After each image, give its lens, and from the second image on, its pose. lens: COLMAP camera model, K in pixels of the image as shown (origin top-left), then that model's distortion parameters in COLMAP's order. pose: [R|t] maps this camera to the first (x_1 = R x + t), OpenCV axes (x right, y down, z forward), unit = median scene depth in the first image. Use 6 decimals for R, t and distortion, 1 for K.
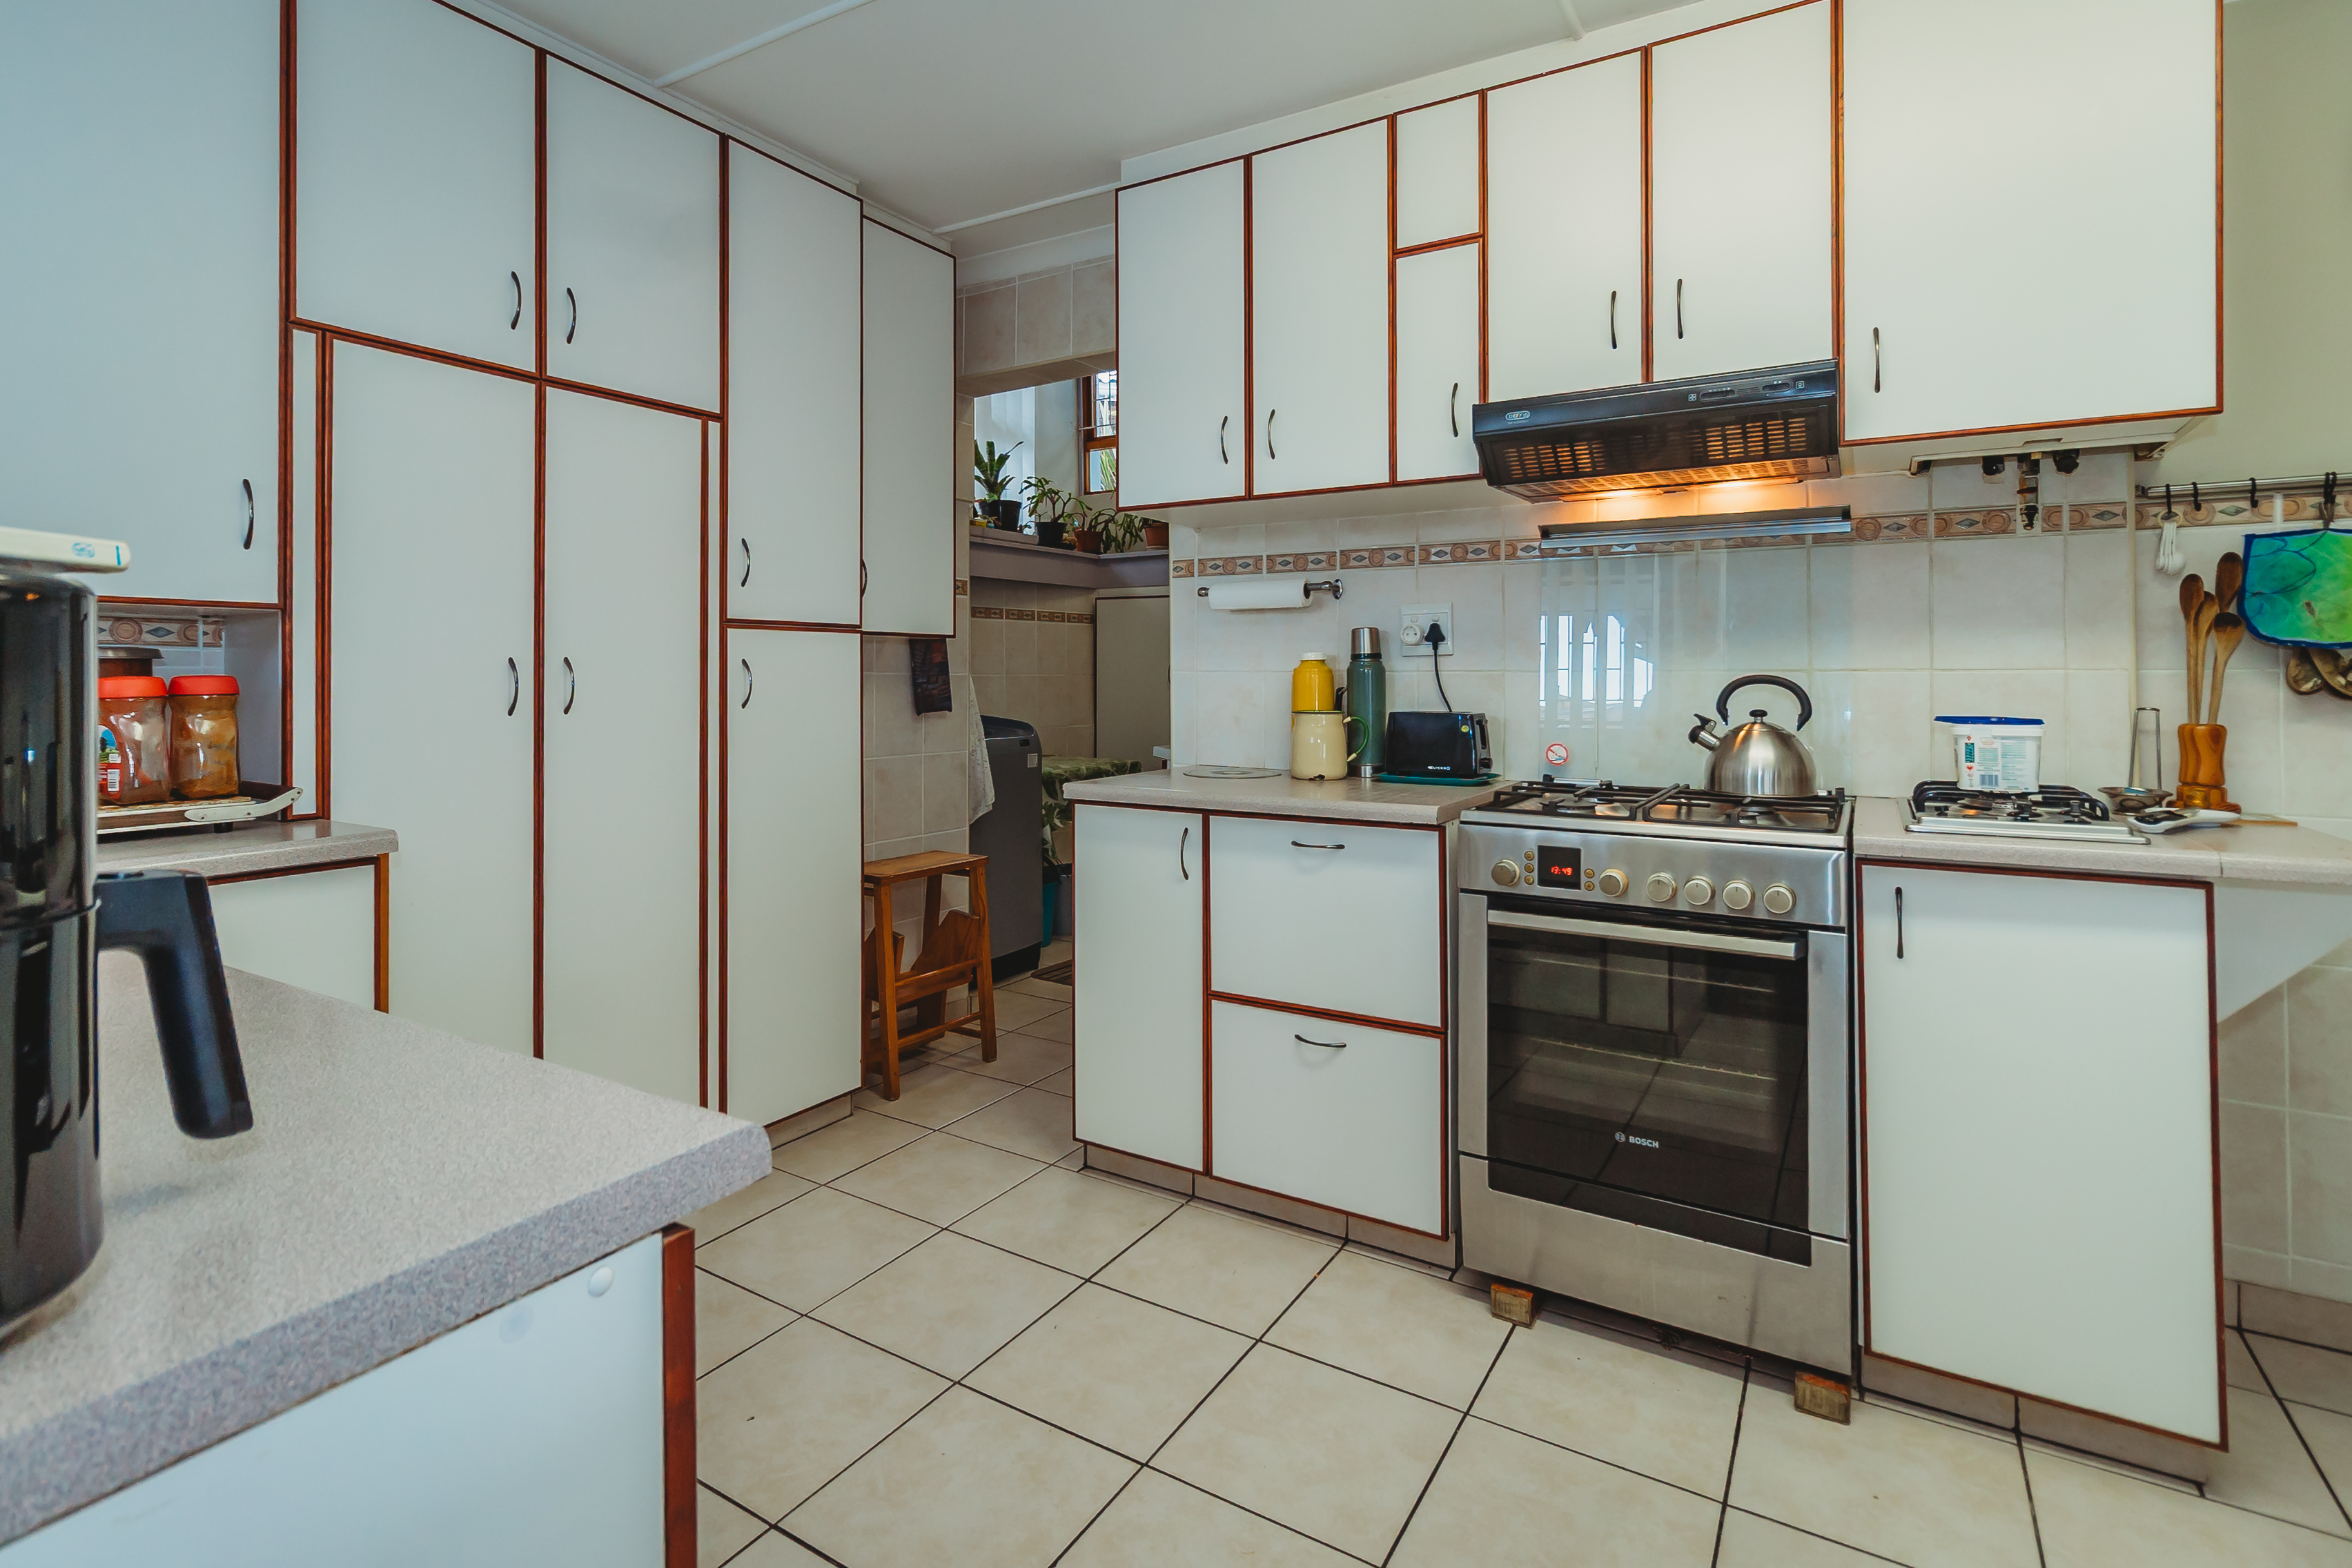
lens RADIAL K [[1104.6, 0, 1183.0], [0, 1104.6, 673.9], [0, 0, 1]] dist [0.000273, -0.000771]
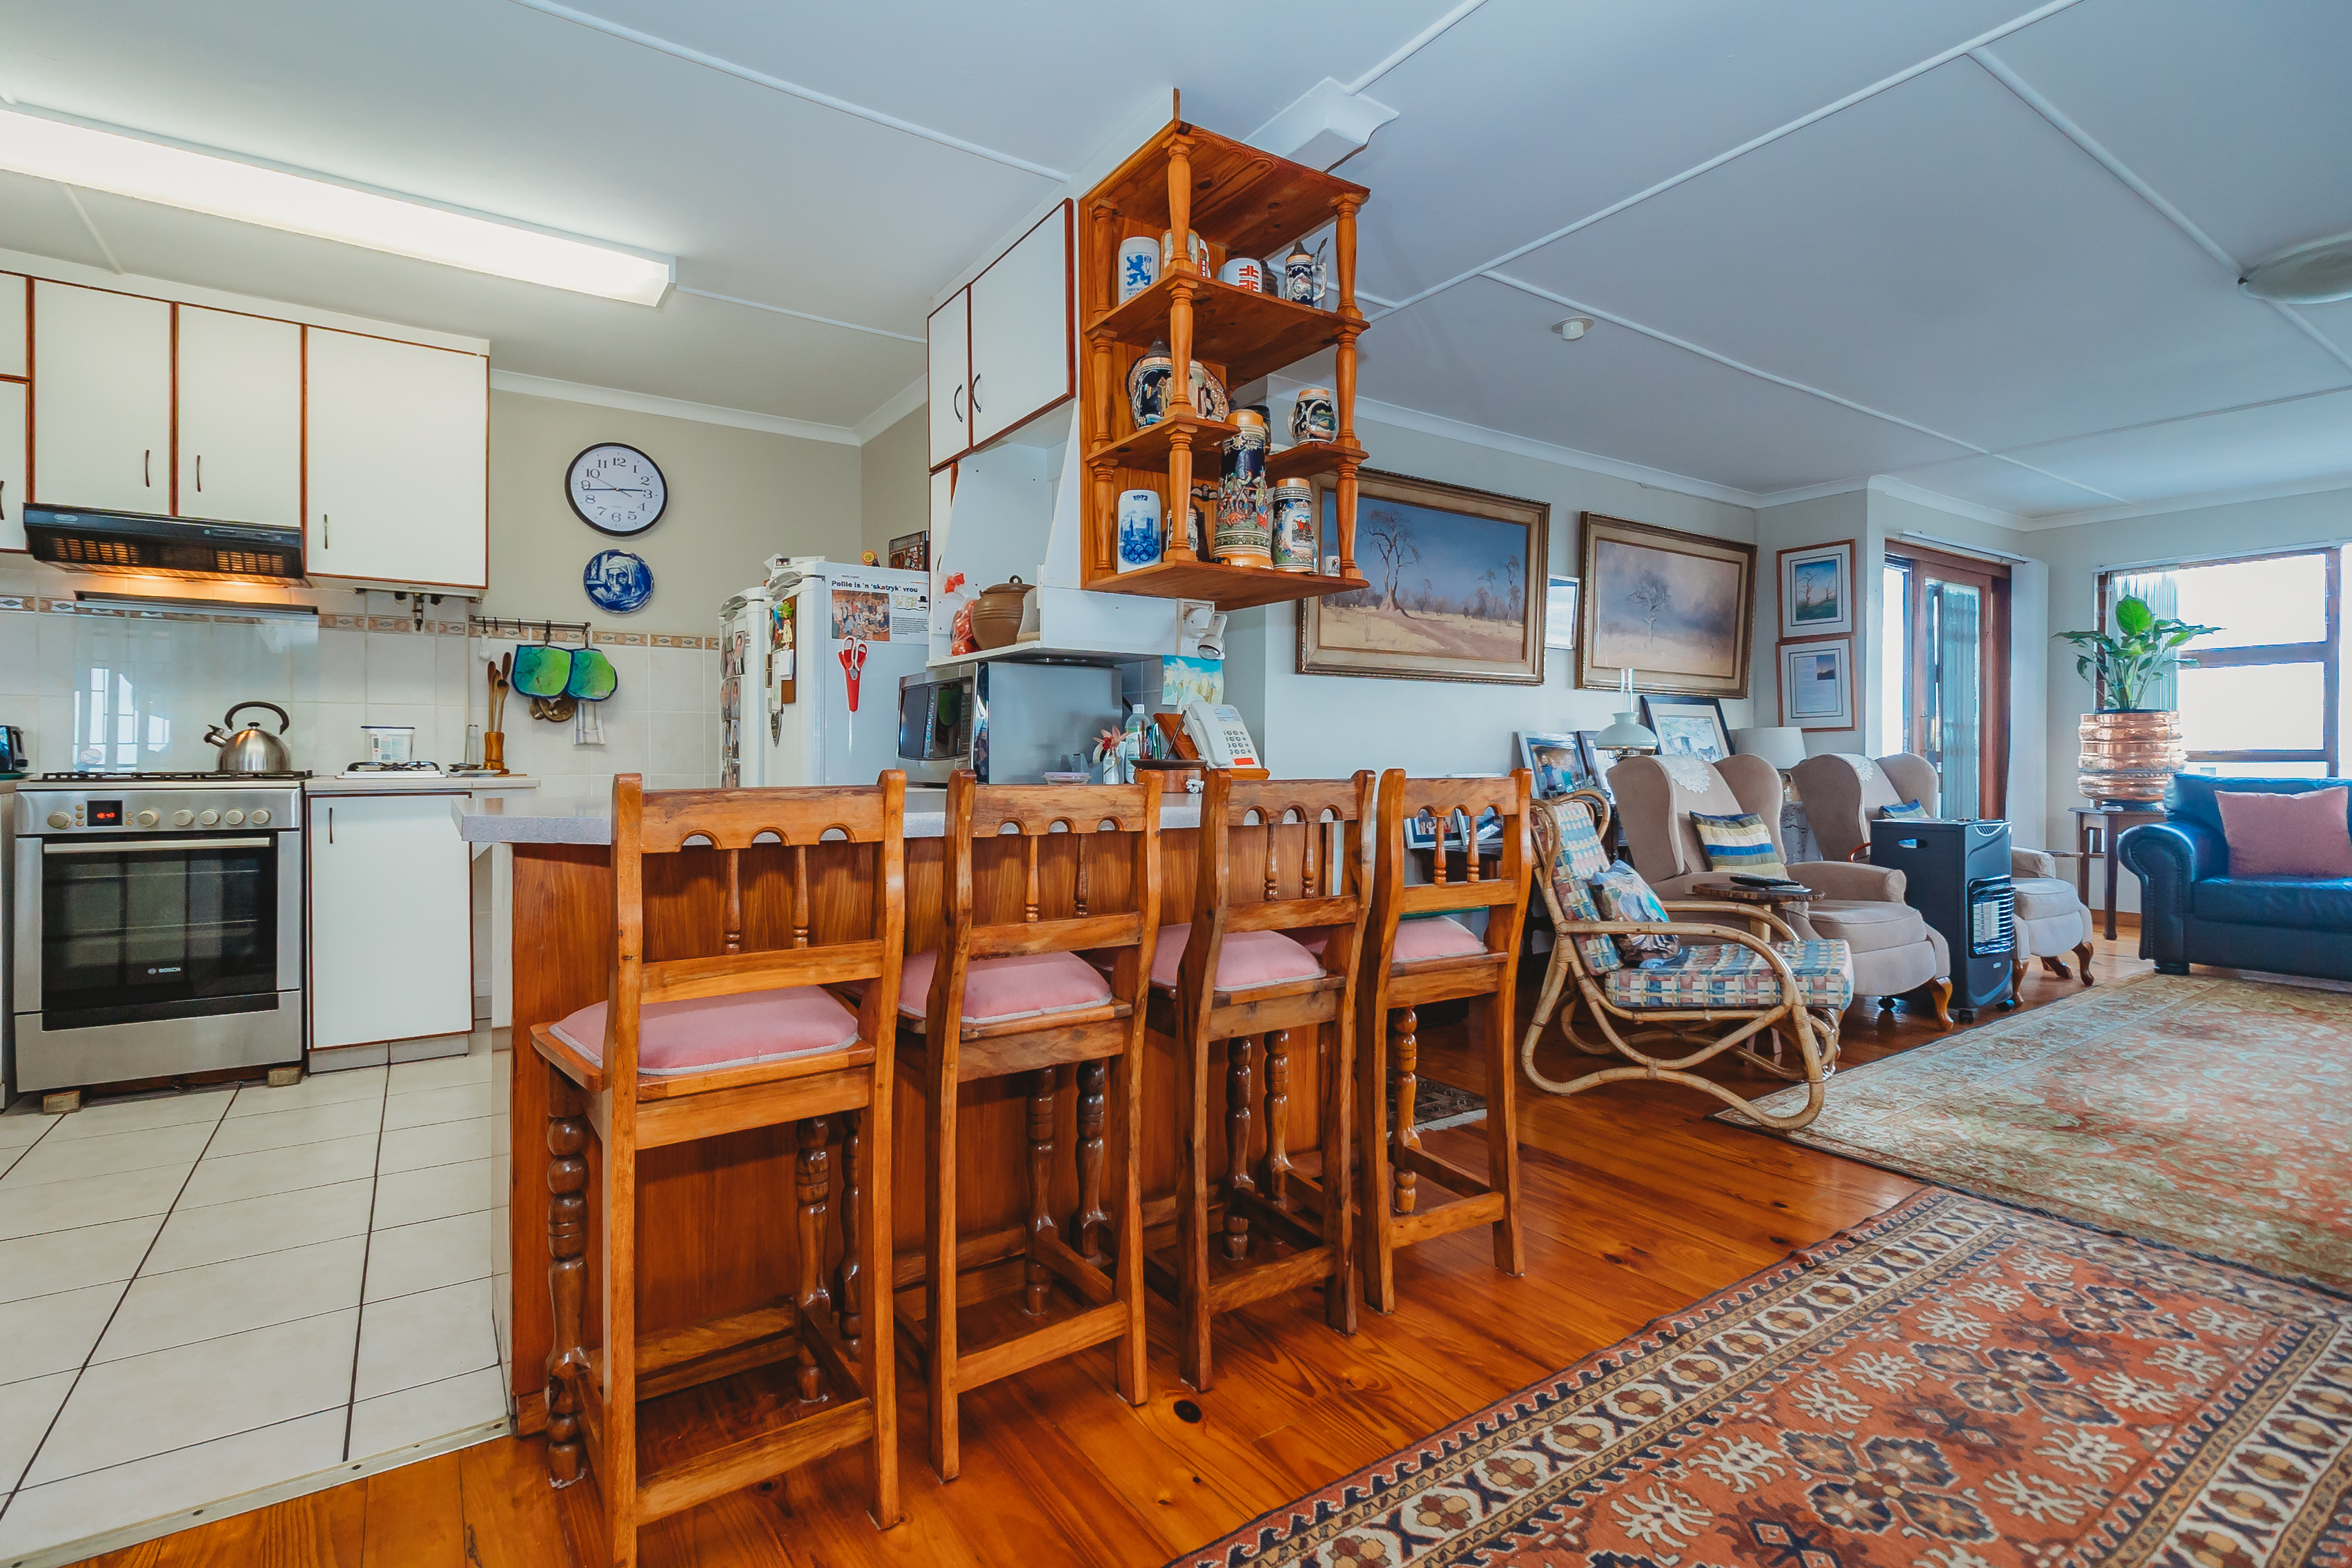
lens RADIAL K [[1104.6, 0, 1152.3], [0, 1104.6, 754.1], [0, 0, 1]] dist [0.000273, -0.000771]
pose [[0.422964, 0.004408, 0.906136, -0.415160], [-0.004218, 0.999987, -0.002895, 0.079441], [-0.906137, -0.002598, 0.422977, -0.932999]]
